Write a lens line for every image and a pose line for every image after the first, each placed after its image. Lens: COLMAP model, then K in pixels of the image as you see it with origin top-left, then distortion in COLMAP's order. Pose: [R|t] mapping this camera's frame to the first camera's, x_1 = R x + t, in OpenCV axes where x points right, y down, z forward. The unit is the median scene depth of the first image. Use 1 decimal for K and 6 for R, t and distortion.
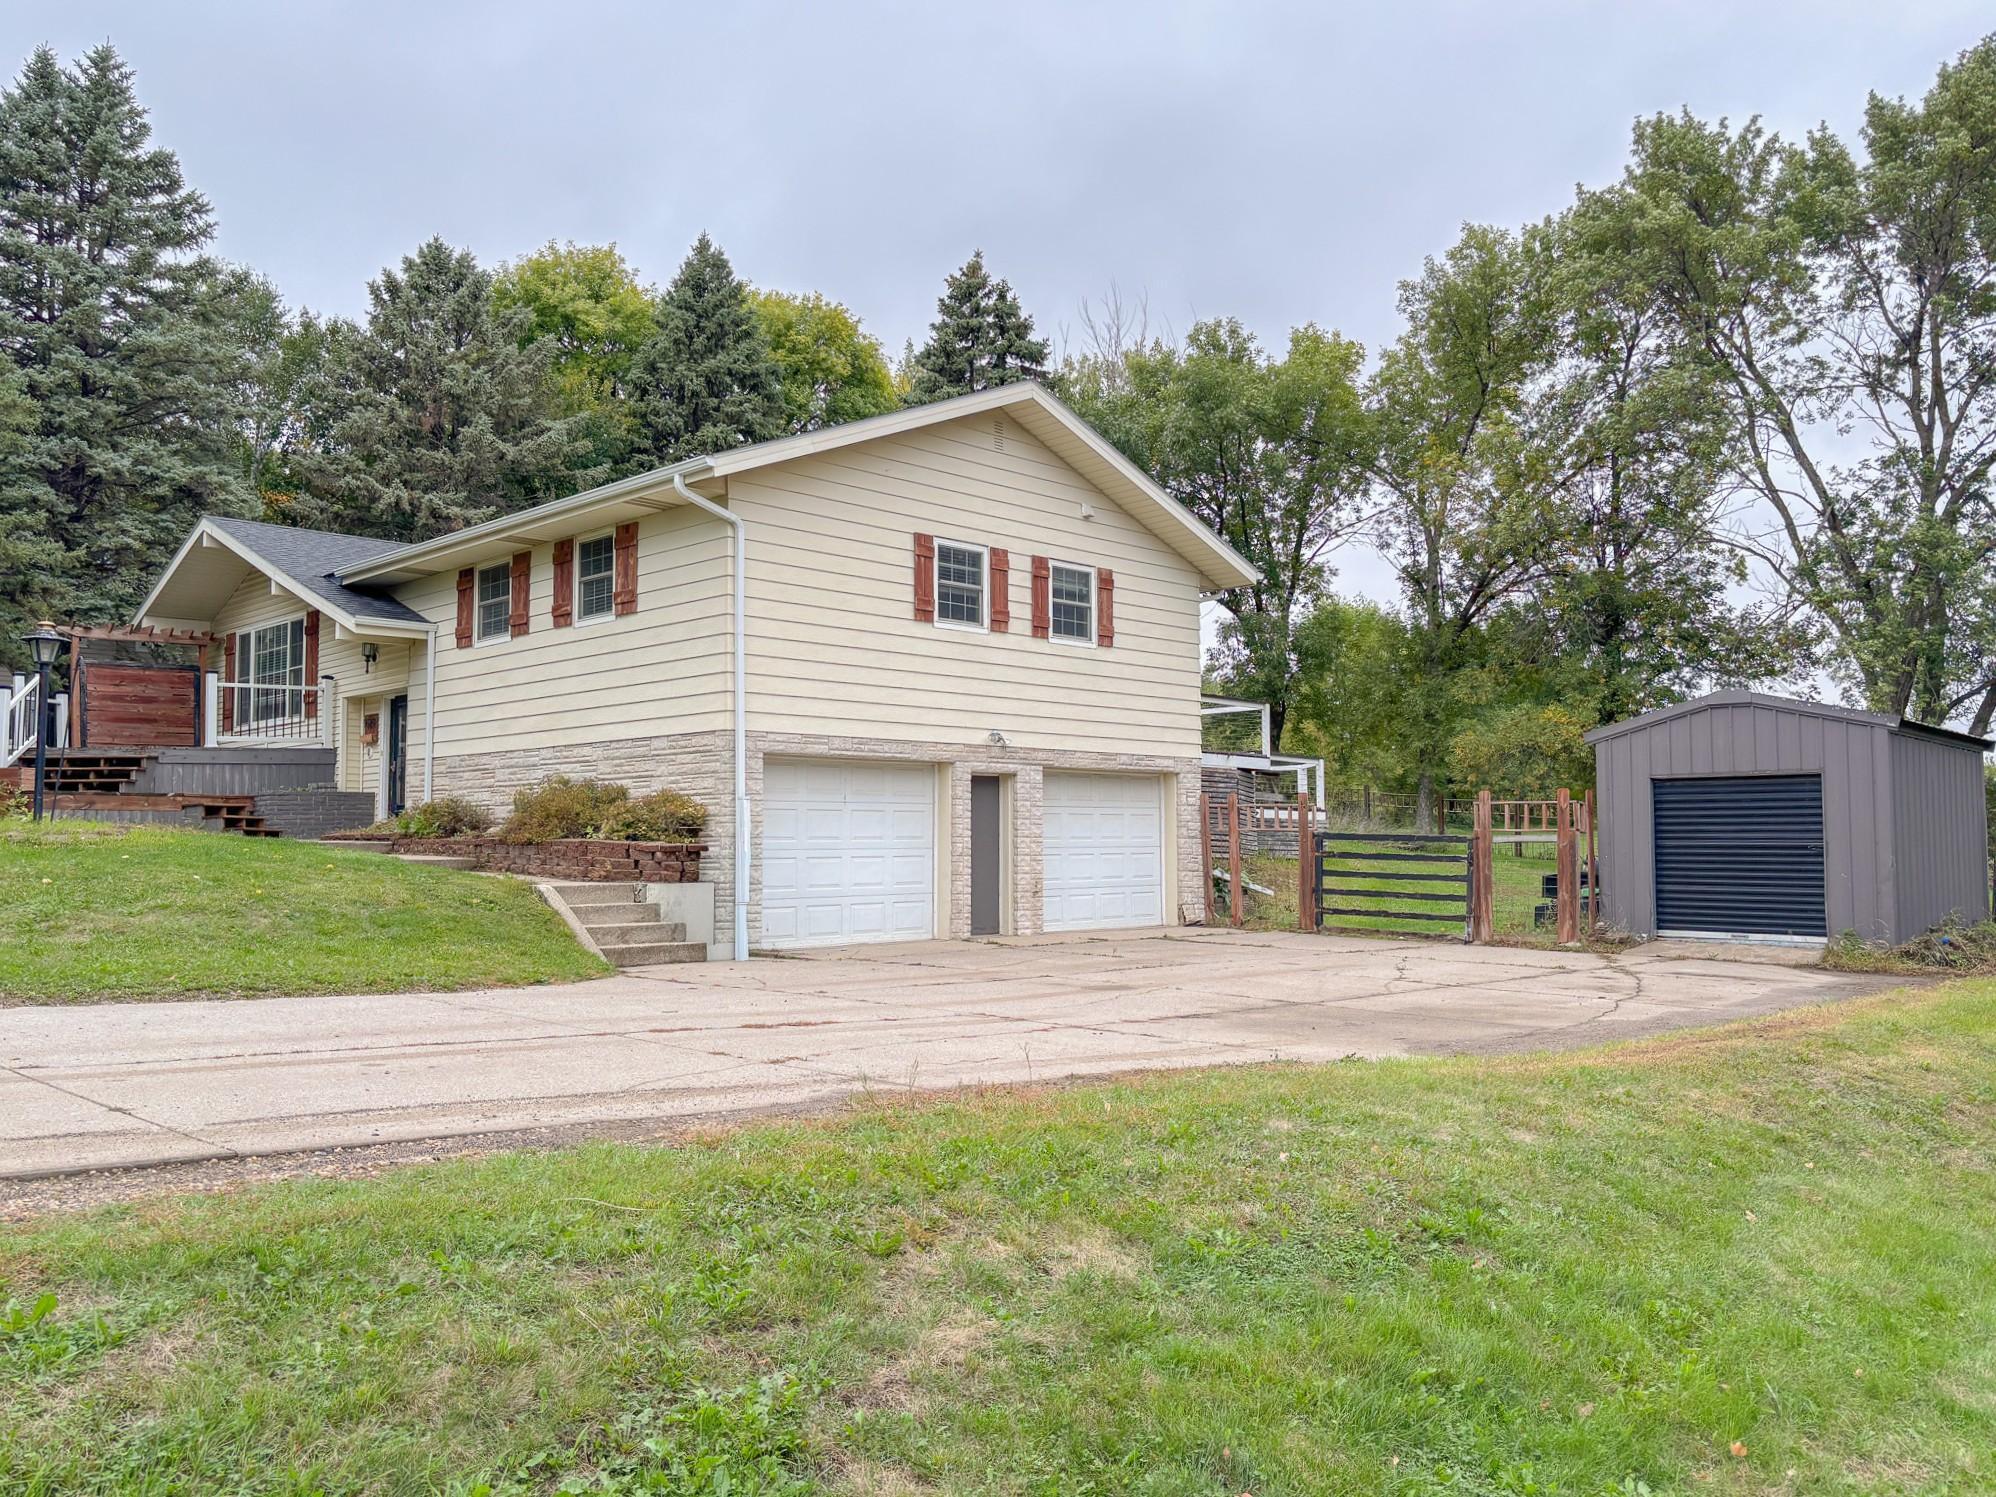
lens RADIAL K [[1535.0, 0, 1001.4], [0, 1535.0, 758.9], [0, 0, 1]] dist [0.063007, -0.072128]
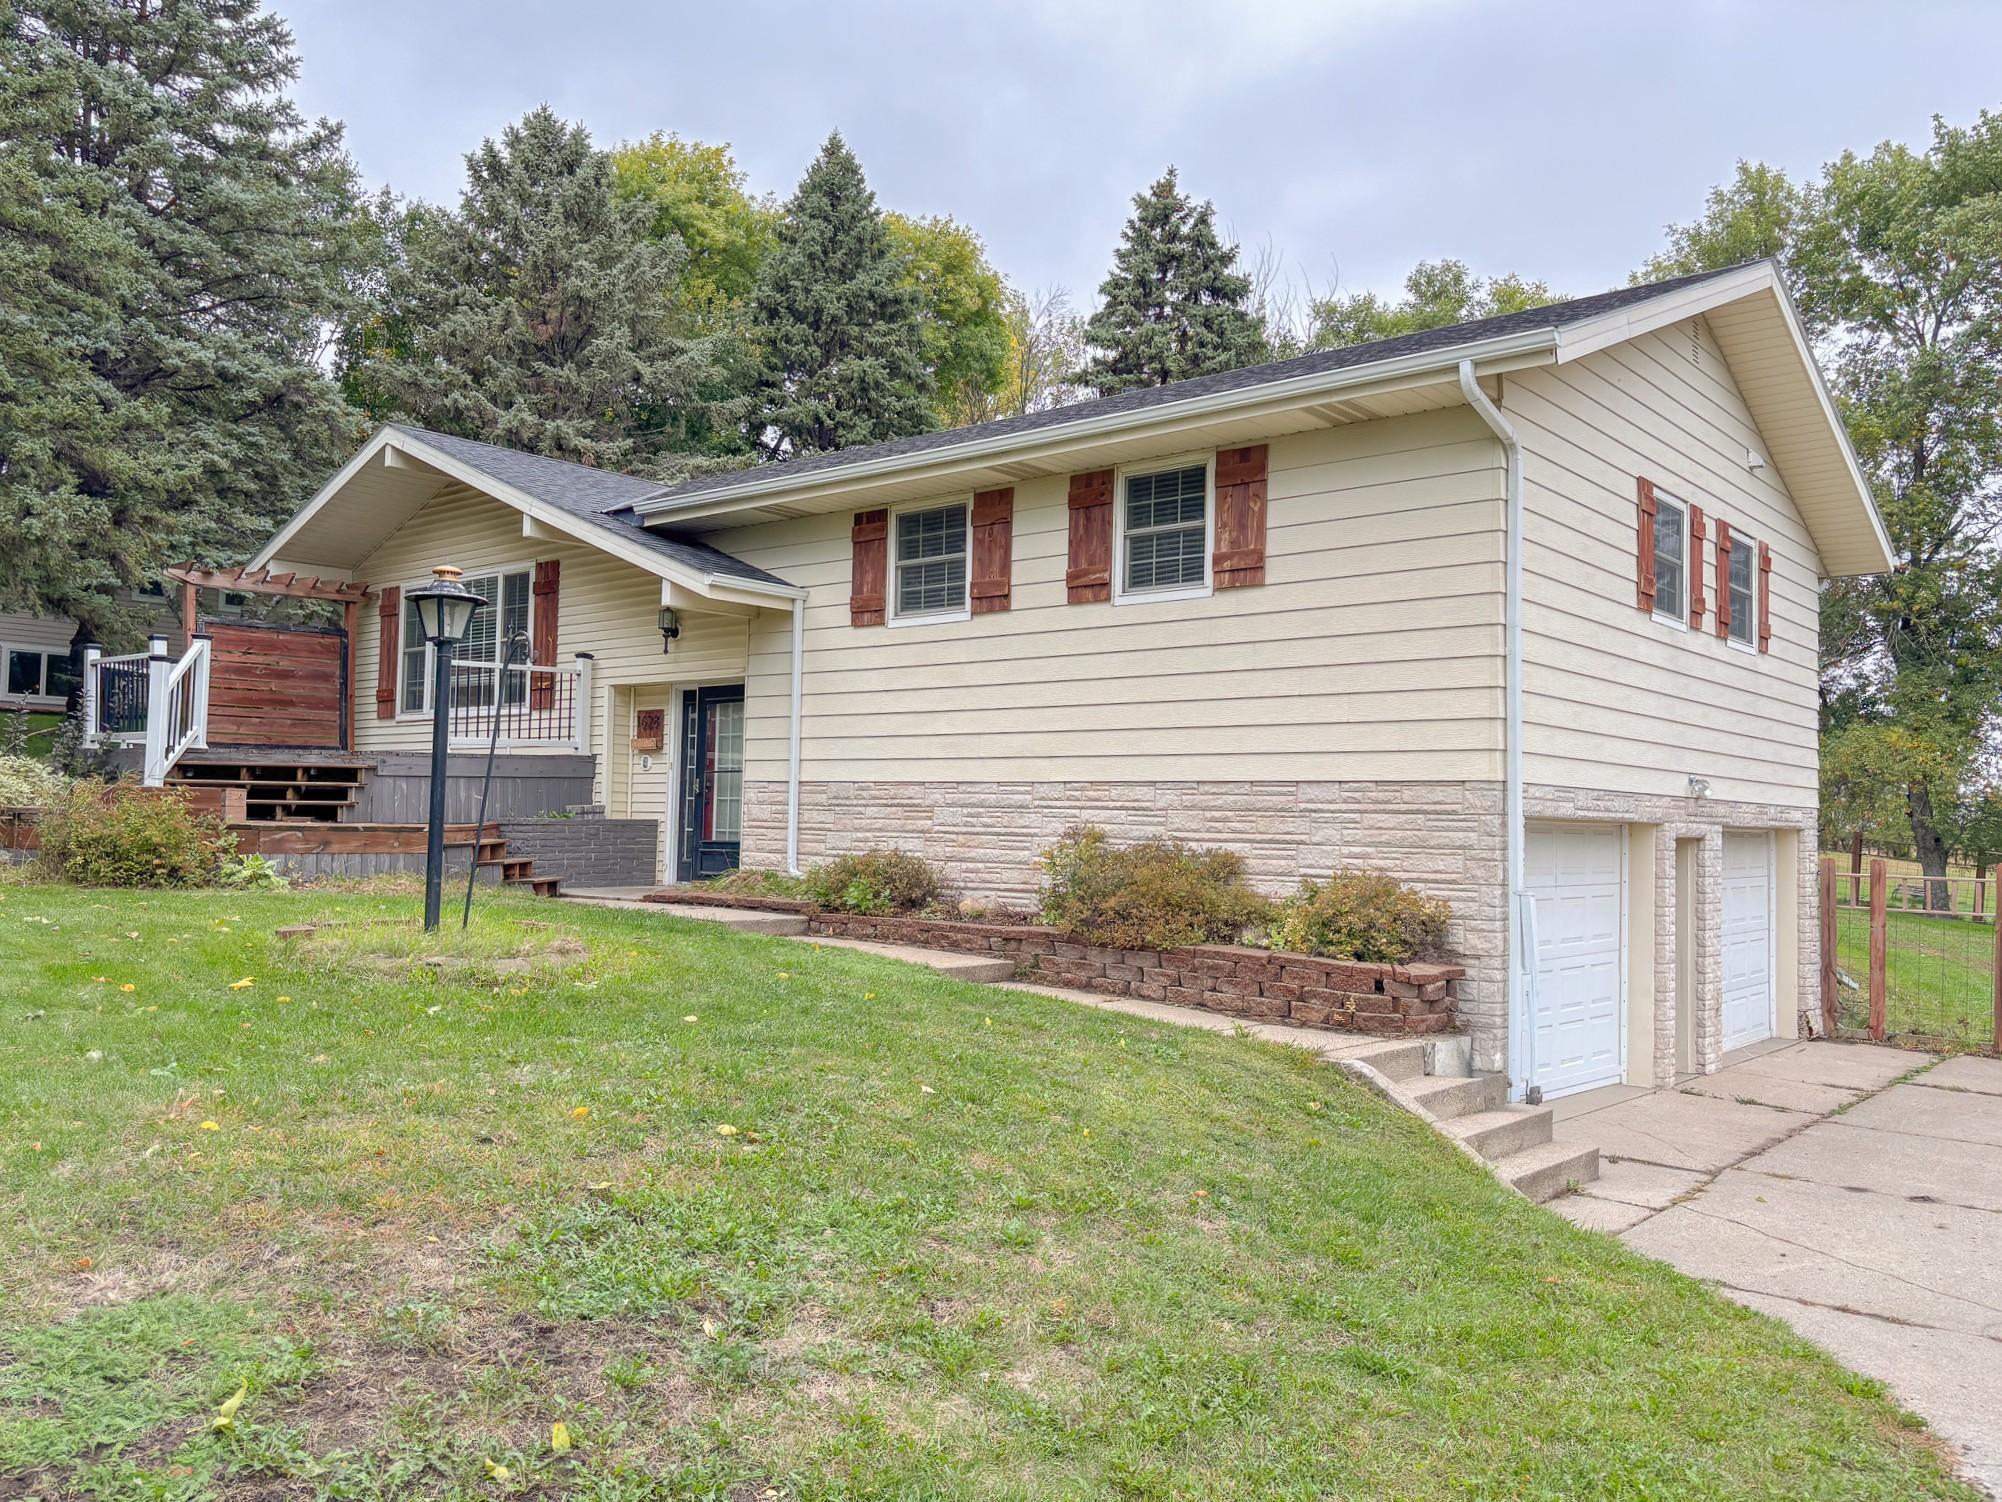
lens RADIAL K [[1528.6, 0, 1010.0], [0, 1528.6, 757.2], [0, 0, 1]] dist [0.065794, -0.067213]
pose [[0.996429, 0.029339, 0.079180, -0.325890], [-0.030517, 0.999440, 0.013709, -0.023911], [-0.078733, -0.016077, 0.996766, 0.305064]]
